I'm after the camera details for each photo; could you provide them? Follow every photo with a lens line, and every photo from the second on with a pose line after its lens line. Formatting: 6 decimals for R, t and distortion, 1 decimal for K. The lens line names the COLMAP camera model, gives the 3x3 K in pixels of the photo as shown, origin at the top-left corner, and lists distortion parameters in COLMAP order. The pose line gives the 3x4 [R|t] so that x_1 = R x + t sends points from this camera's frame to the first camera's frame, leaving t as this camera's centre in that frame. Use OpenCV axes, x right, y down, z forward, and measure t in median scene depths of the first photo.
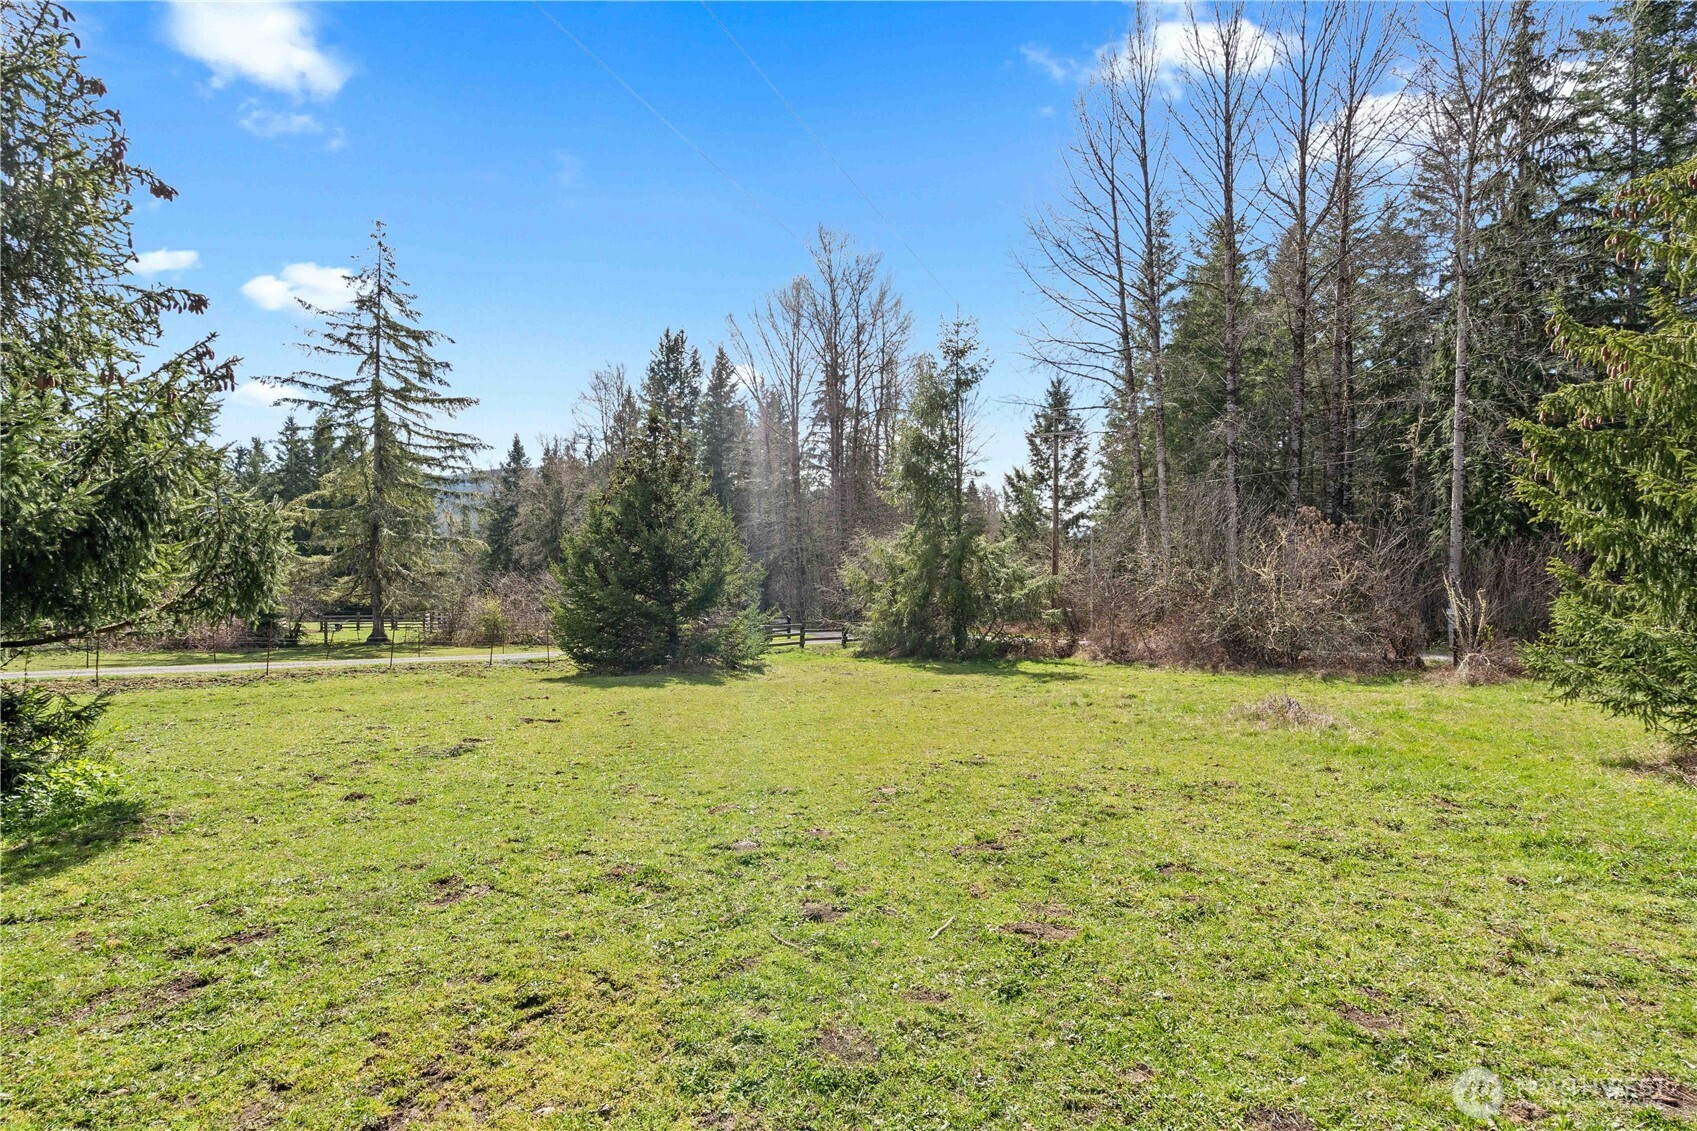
lens RADIAL K [[772.1, 0, 825.6], [0, 772.1, 571.8], [0, 0, 1]] dist [0.000781, 0.000481]
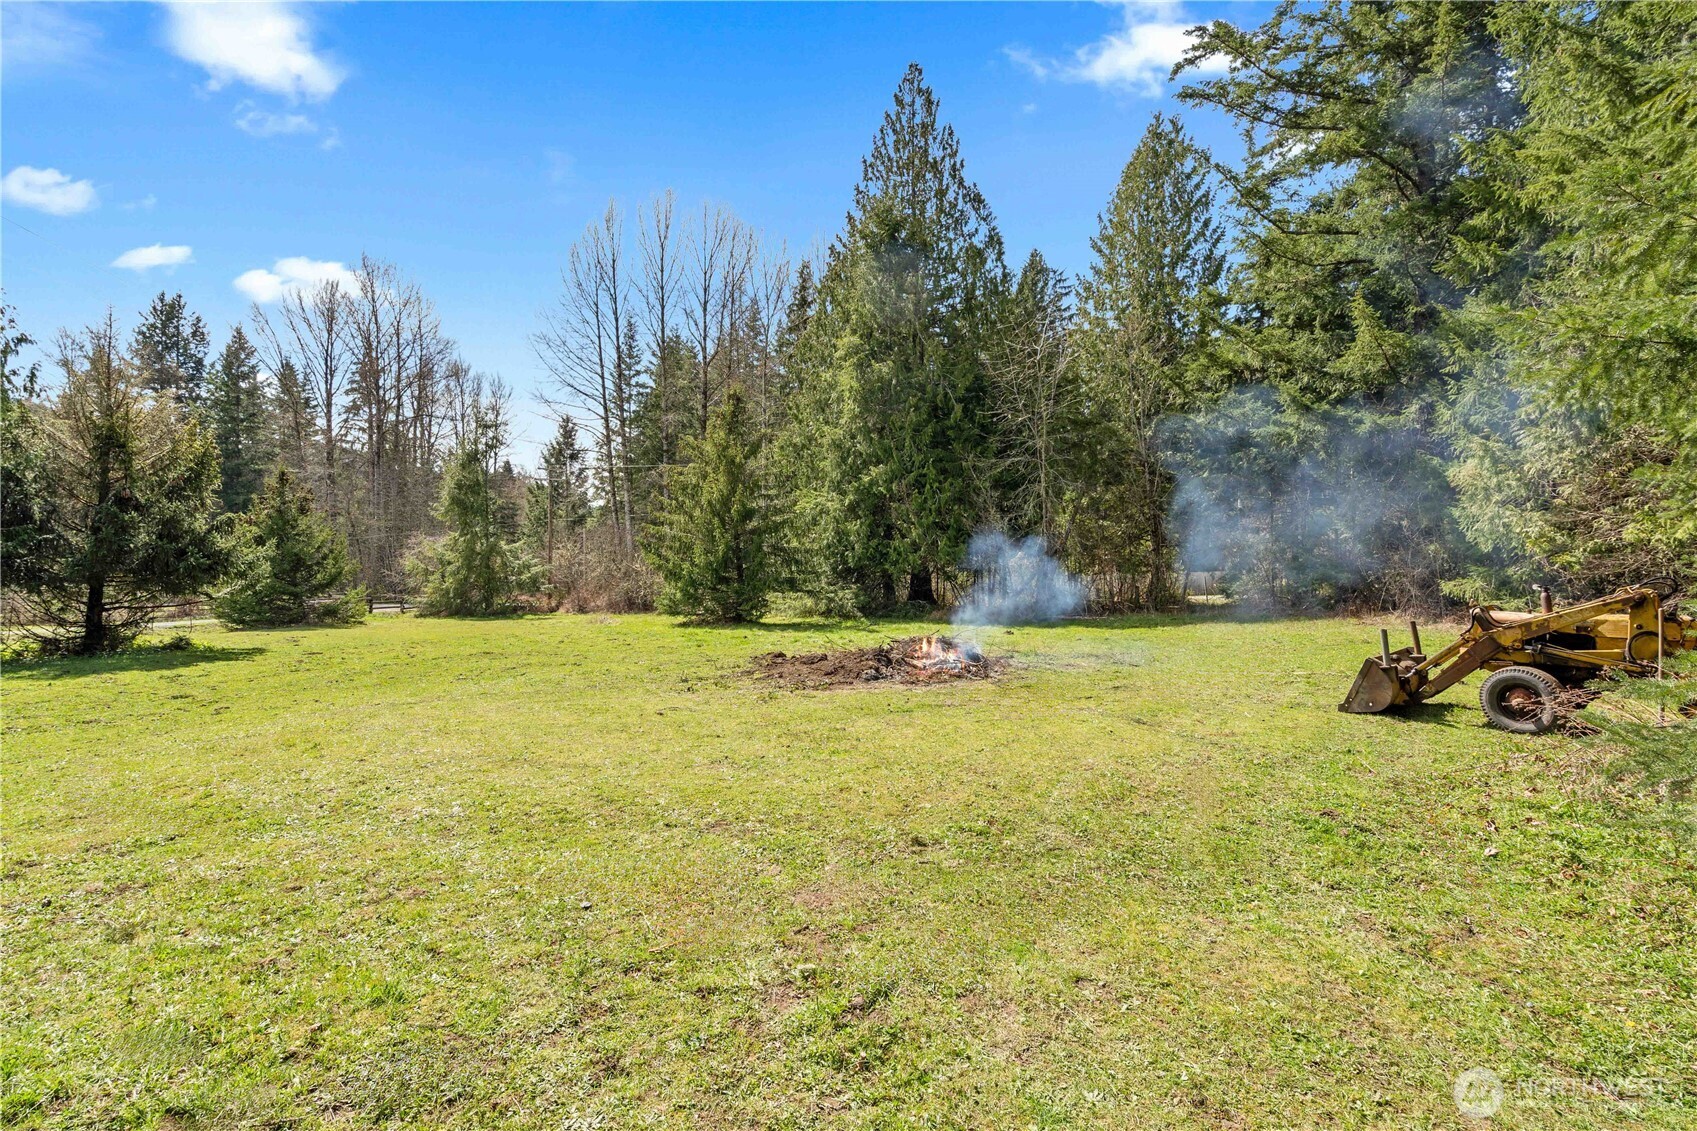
lens RADIAL K [[772.1, 0, 825.6], [0, 772.1, 571.8], [0, 0, 1]] dist [0.000781, 0.000481]
pose [[0.838893, -0.010265, 0.544199, -0.074664], [-0.012792, 0.999174, 0.038566, -0.033058], [-0.544145, -0.039314, 0.838069, -0.466805]]
